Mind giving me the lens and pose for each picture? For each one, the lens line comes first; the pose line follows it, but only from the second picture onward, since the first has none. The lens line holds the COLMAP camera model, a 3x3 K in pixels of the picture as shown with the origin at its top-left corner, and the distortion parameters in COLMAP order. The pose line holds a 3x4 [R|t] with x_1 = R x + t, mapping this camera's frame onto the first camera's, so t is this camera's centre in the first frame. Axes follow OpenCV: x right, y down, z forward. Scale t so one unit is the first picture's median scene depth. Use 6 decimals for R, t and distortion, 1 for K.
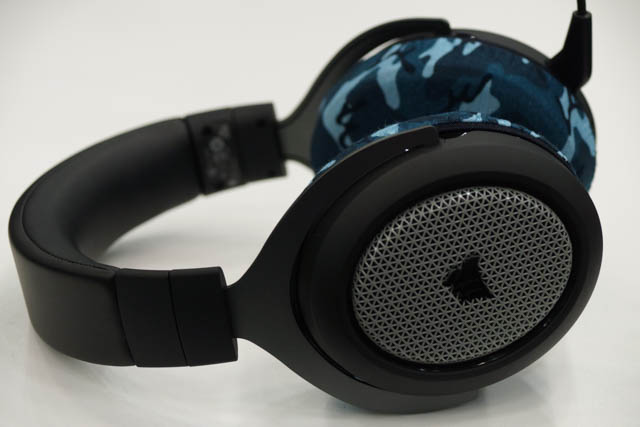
lens RADIAL K [[2088.8, 0, 320.0], [0, 2088.8, 213.5], [0, 0, 1]] dist [-0.880285, -0.512808]
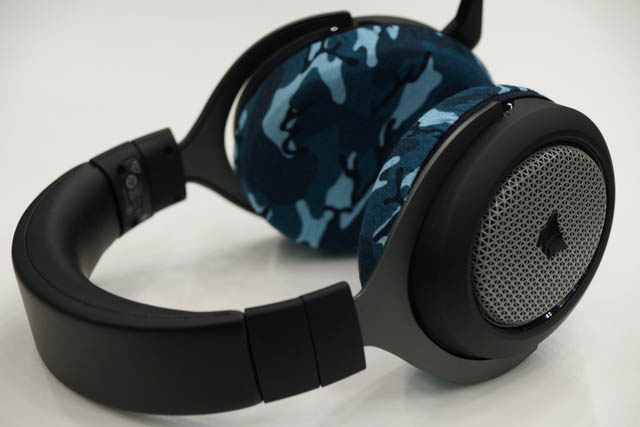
lens RADIAL K [[2088.8, 0, 320.0], [0, 2088.8, 213.5], [0, 0, 1]] dist [-0.880285, -0.512808]
pose [[0.849370, -0.222040, 0.478820, -0.485364], [0.219532, 0.973629, 0.062071, -0.064870], [-0.479975, 0.052395, 0.875716, 0.112240]]
